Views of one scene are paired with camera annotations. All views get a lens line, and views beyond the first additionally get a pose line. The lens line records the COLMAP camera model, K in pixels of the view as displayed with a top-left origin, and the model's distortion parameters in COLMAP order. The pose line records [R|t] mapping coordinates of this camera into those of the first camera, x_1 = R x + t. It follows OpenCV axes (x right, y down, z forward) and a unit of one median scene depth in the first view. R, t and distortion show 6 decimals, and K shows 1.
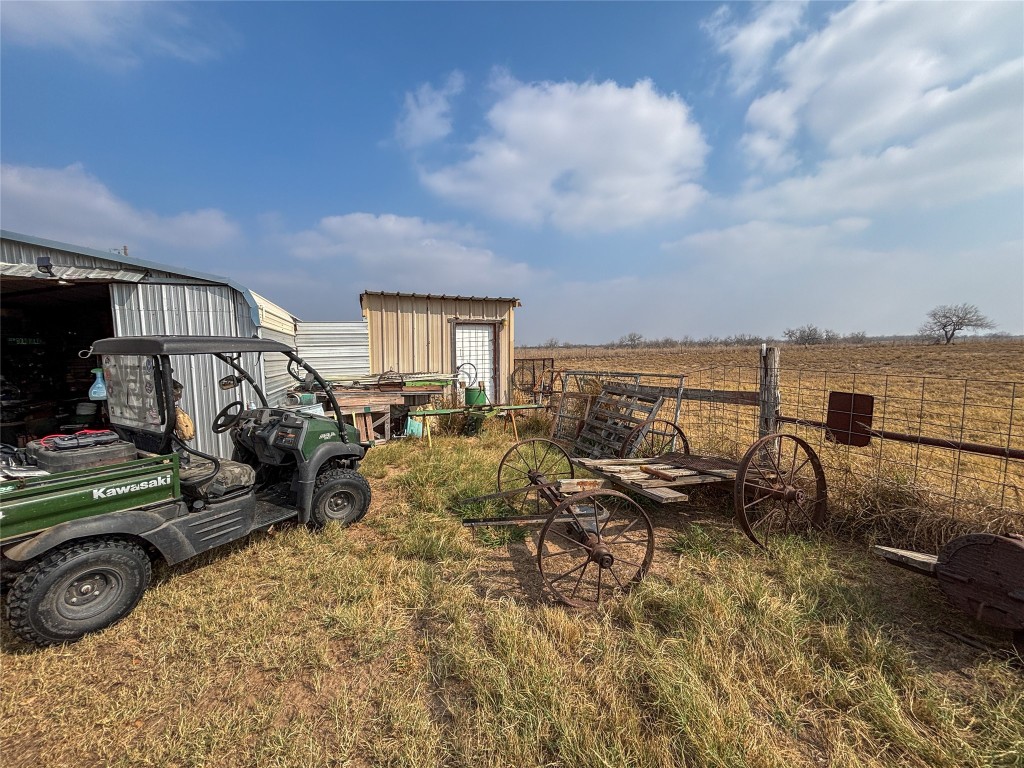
lens RADIAL K [[413.9, 0, 512.0], [0, 413.9, 384.0], [0, 0, 1]] dist [-0.001198, -0.000271]
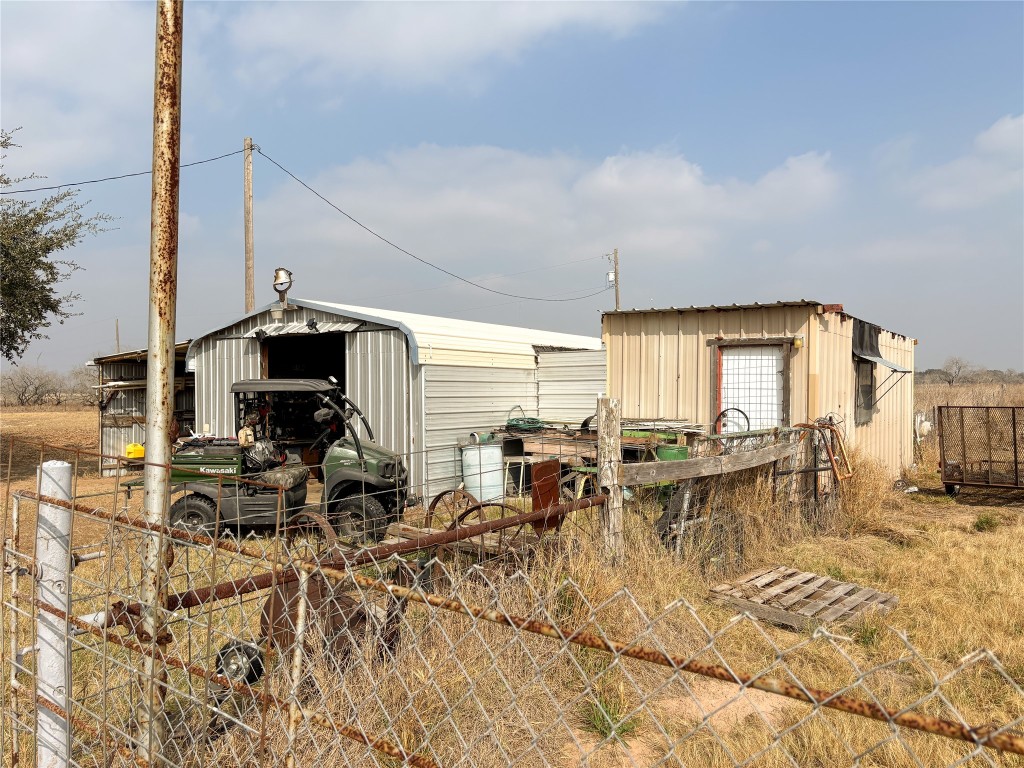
lens RADIAL K [[754.7, 0, 512.0], [0, 754.7, 384.0], [0, 0, 1]] dist [0.004072, 0.000551]
pose [[0.572541, 0.003650, -0.819868, 0.687212], [-0.070518, 0.996504, -0.044808, -0.012562], [0.816838, 0.083470, 0.570797, 0.068558]]
